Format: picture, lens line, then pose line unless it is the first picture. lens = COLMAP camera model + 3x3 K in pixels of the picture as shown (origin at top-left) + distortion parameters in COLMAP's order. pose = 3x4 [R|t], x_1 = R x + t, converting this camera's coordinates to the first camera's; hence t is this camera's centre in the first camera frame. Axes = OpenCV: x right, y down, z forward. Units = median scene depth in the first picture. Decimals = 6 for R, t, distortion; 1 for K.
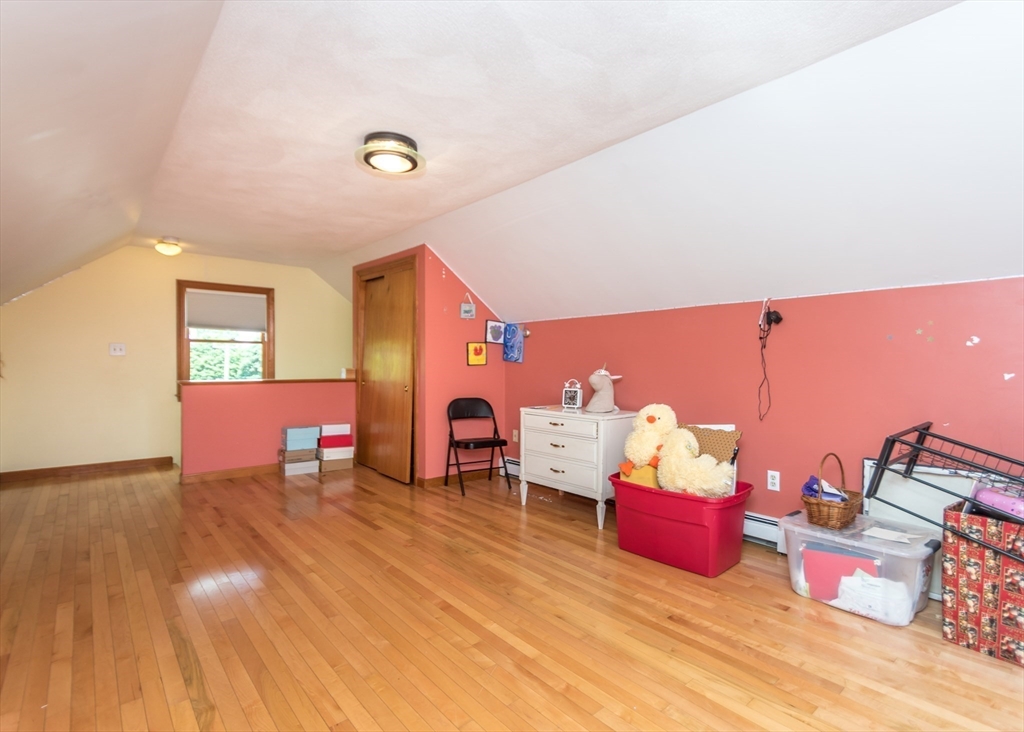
lens RADIAL K [[487.0, 0, 510.4], [0, 487.0, 362.5], [0, 0, 1]] dist [0.002500, 0.000117]
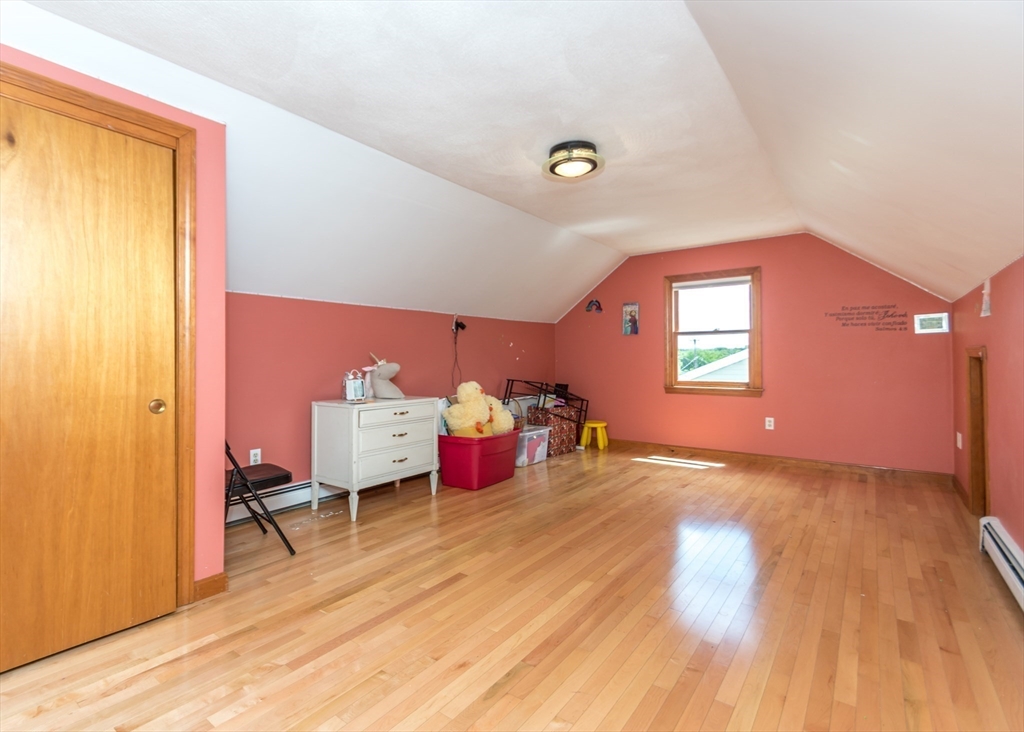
lens RADIAL K [[487.0, 0, 510.4], [0, 487.0, 362.5], [0, 0, 1]] dist [0.002500, 0.000117]
pose [[-0.202297, -0.015407, 0.979203, -0.994592], [0.003782, 0.999856, 0.016514, 0.005361], [-0.979317, 0.007044, -0.202210, 1.054469]]
